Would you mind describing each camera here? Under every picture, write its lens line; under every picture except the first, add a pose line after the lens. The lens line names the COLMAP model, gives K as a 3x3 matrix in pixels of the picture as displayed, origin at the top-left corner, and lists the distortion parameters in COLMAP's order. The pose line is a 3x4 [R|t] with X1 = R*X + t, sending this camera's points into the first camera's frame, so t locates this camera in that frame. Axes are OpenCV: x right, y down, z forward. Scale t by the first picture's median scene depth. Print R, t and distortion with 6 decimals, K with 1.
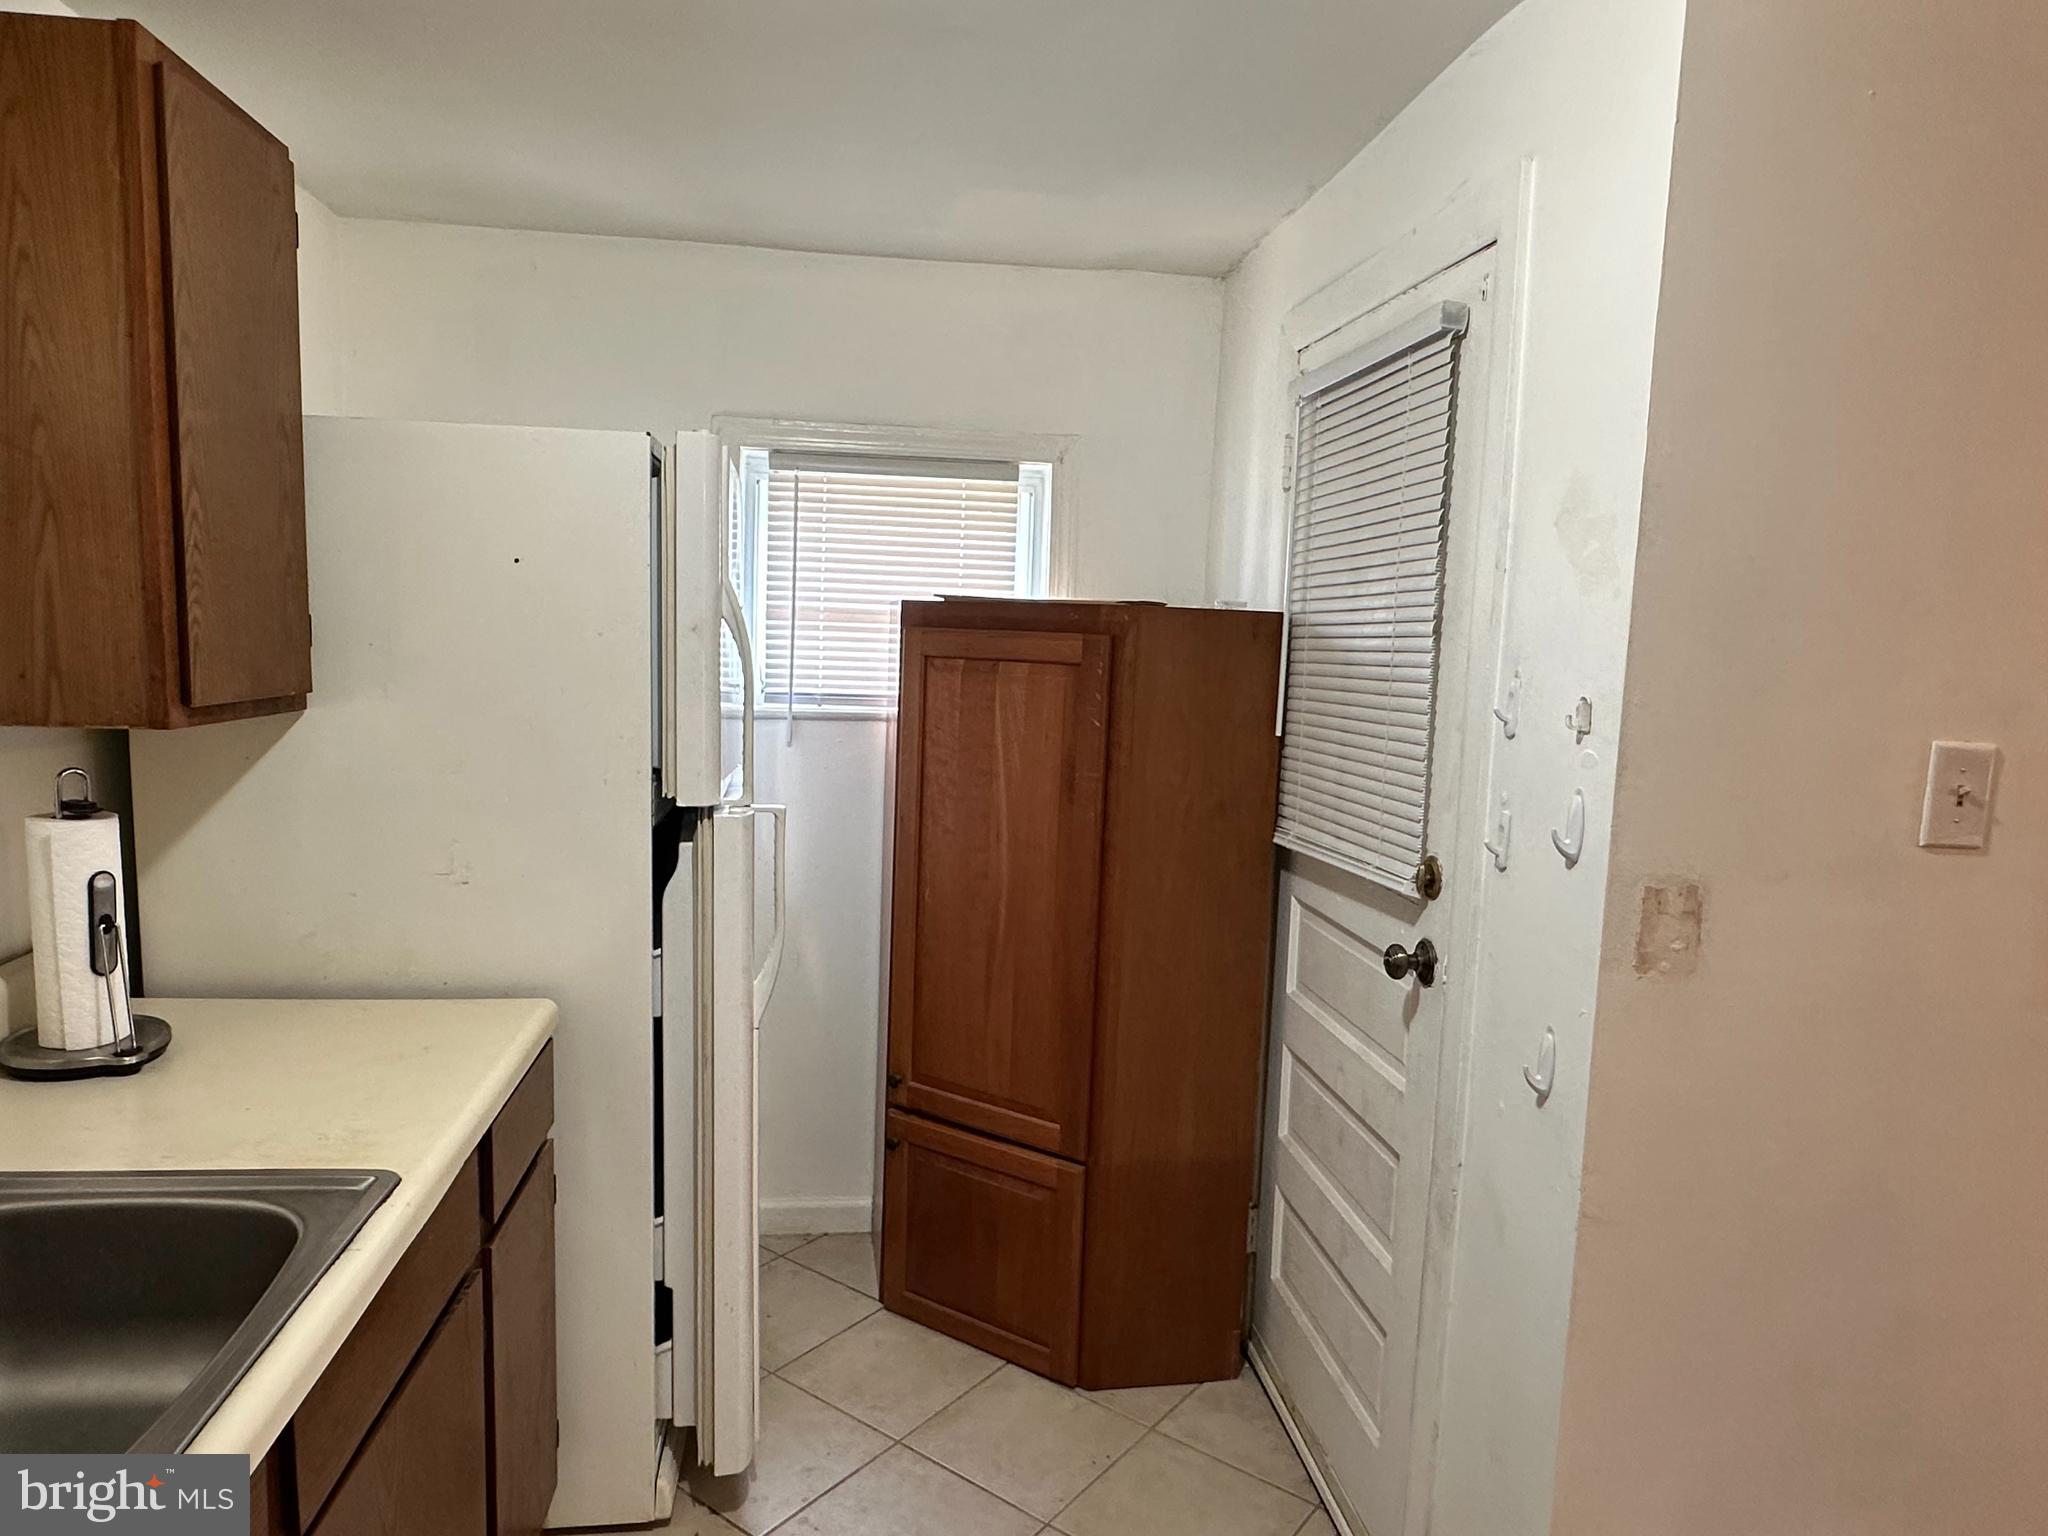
lens RADIAL K [[1303.1, 0, 1011.6], [0, 1303.1, 785.7], [0, 0, 1]] dist [0.001959, 0.000199]
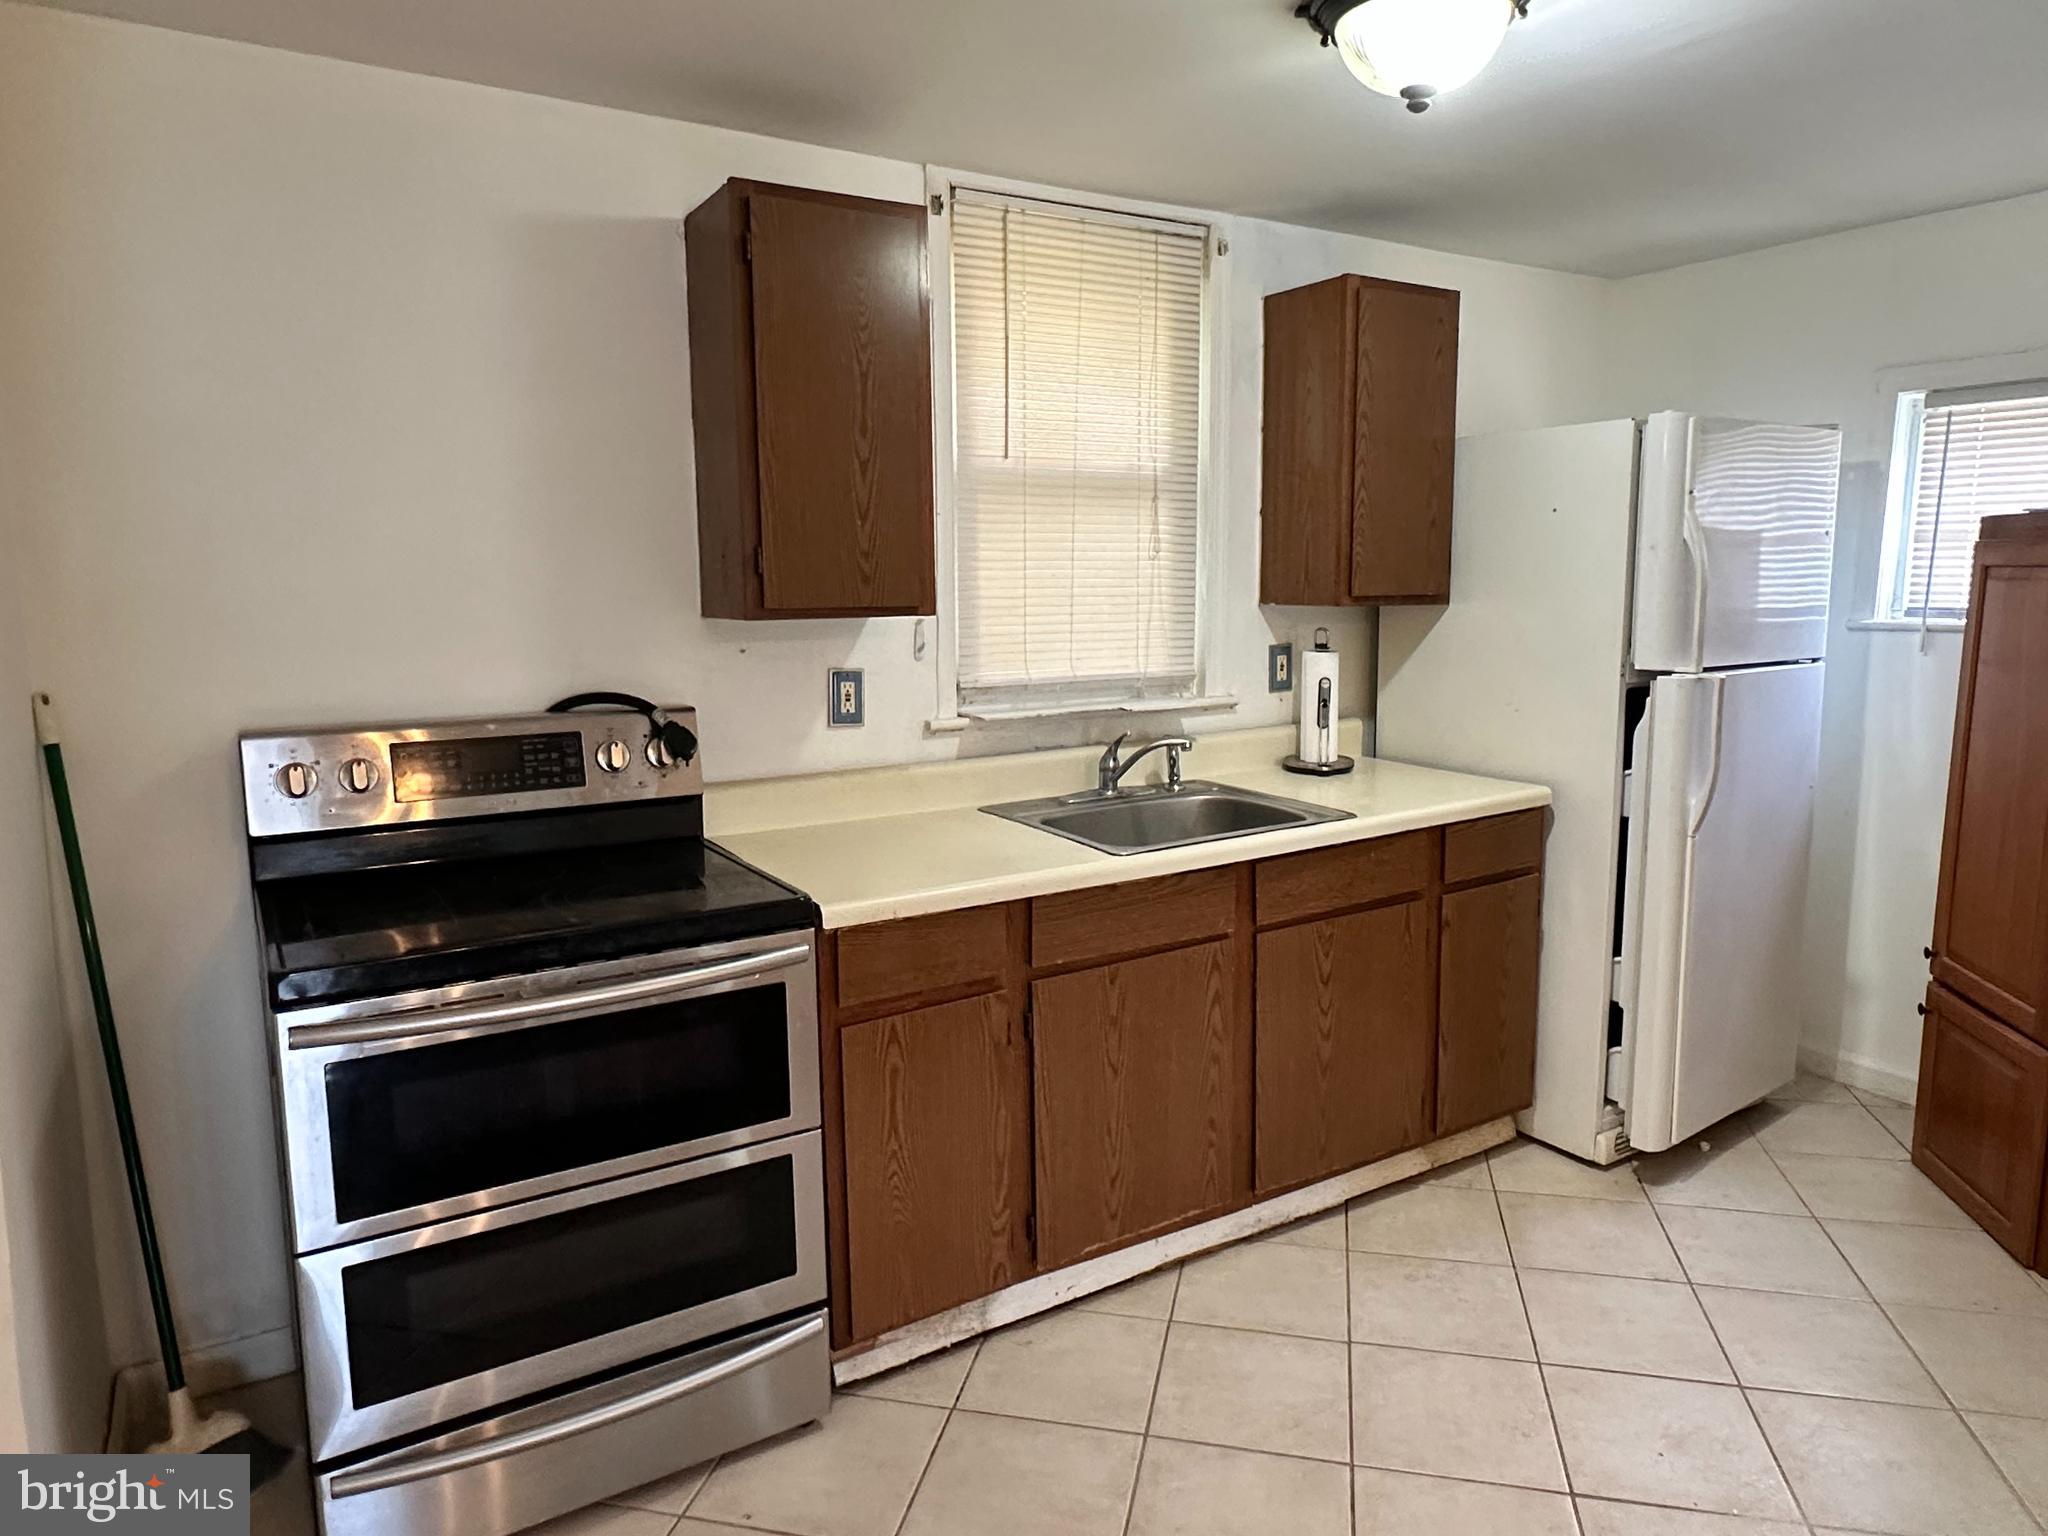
lens RADIAL K [[1303.1, 0, 1034.4], [0, 1303.1, 758.9], [0, 0, 1]] dist [0.001959, 0.000199]
pose [[0.417684, 0.093302, -0.903789, 0.597846], [-0.092042, 0.993941, 0.060072, 0.067681], [0.903918, 0.058096, 0.423742, -0.171766]]
